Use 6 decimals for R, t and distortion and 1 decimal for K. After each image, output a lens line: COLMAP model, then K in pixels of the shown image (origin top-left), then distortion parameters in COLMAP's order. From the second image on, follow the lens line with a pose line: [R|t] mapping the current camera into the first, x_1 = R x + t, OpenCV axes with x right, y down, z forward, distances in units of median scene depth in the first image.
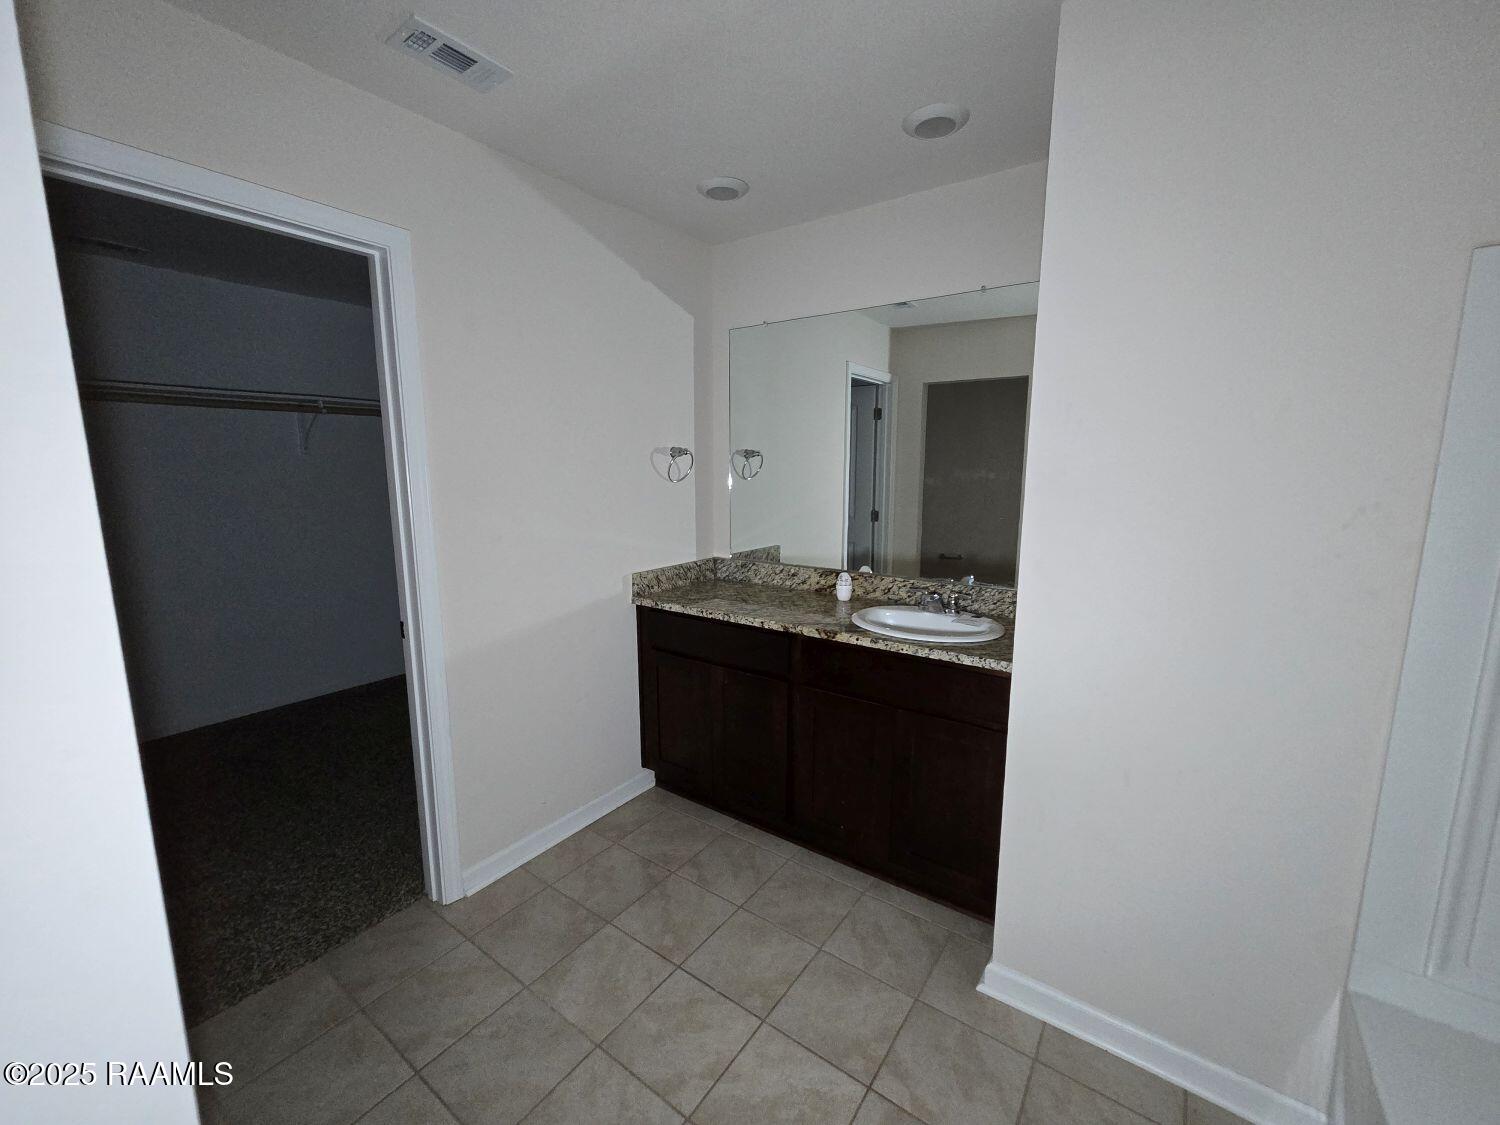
lens RADIAL K [[615.2, 0, 750.7], [0, 615.2, 561.8], [0, 0, 1]] dist [0.000308, 0.000489]
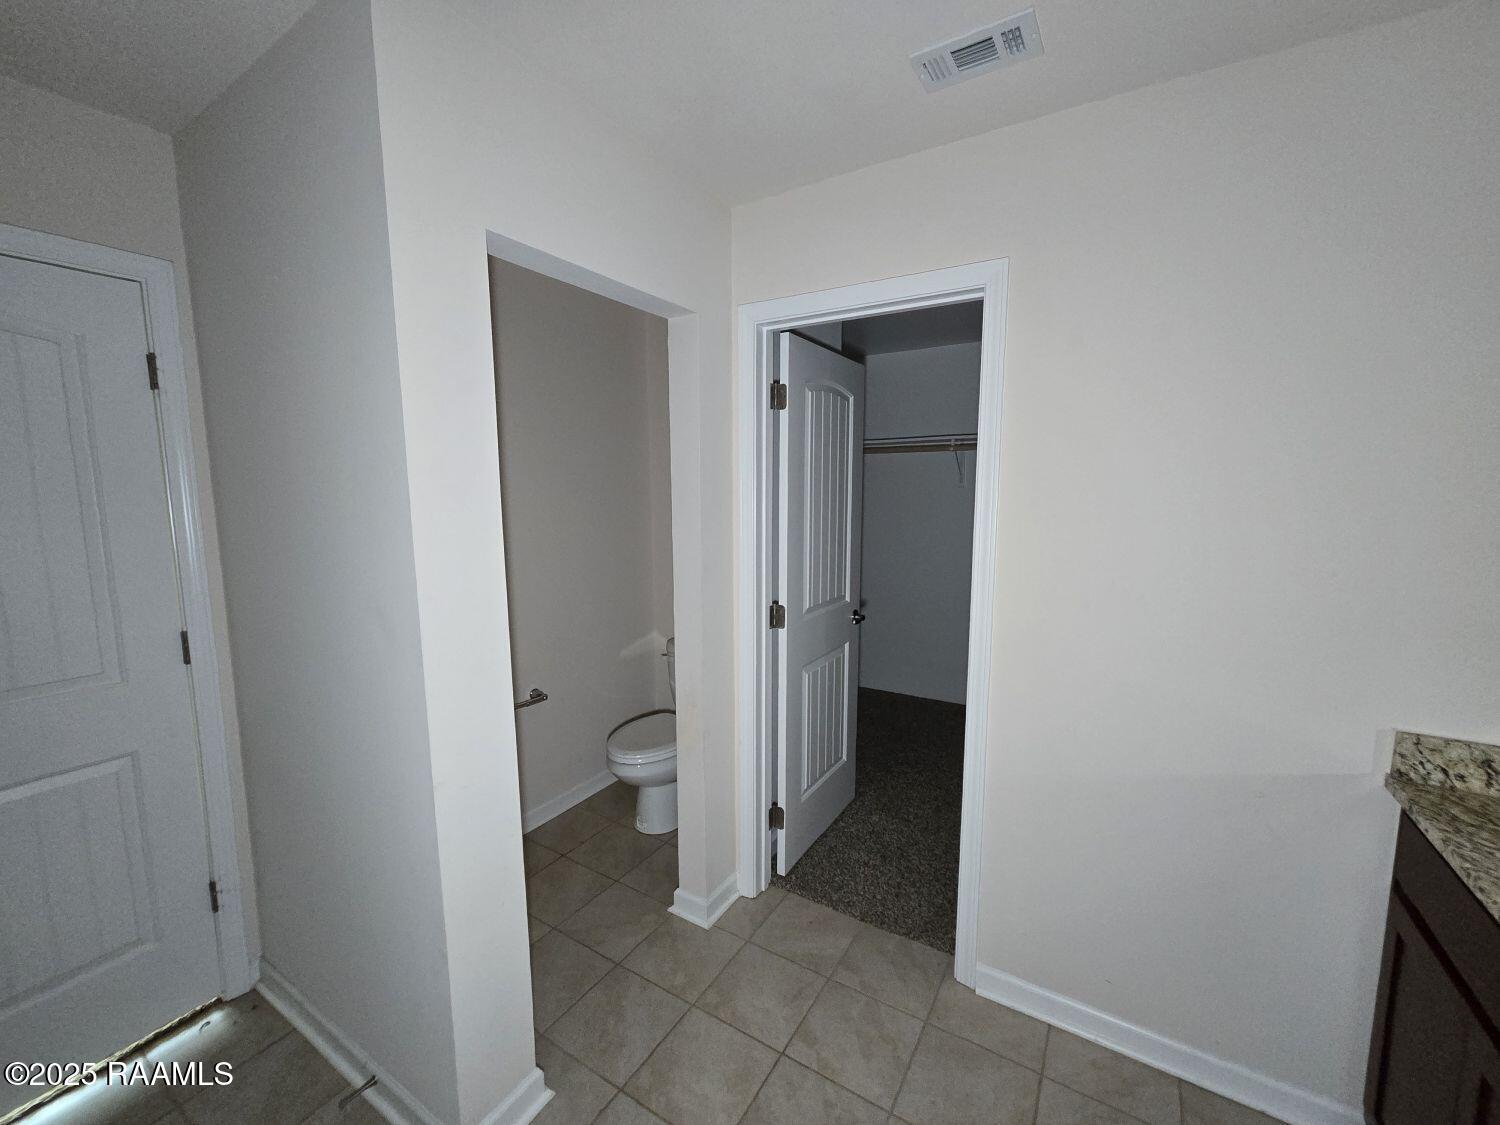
lens RADIAL K [[615.2, 0, 749.6], [0, 615.2, 560.6], [0, 0, 1]] dist [0.000308, 0.000489]
pose [[0.064564, 0.121415, -0.990500, 0.370857], [-0.152138, 0.982165, 0.110477, -0.134039], [0.986248, 0.143560, 0.081884, 0.594805]]
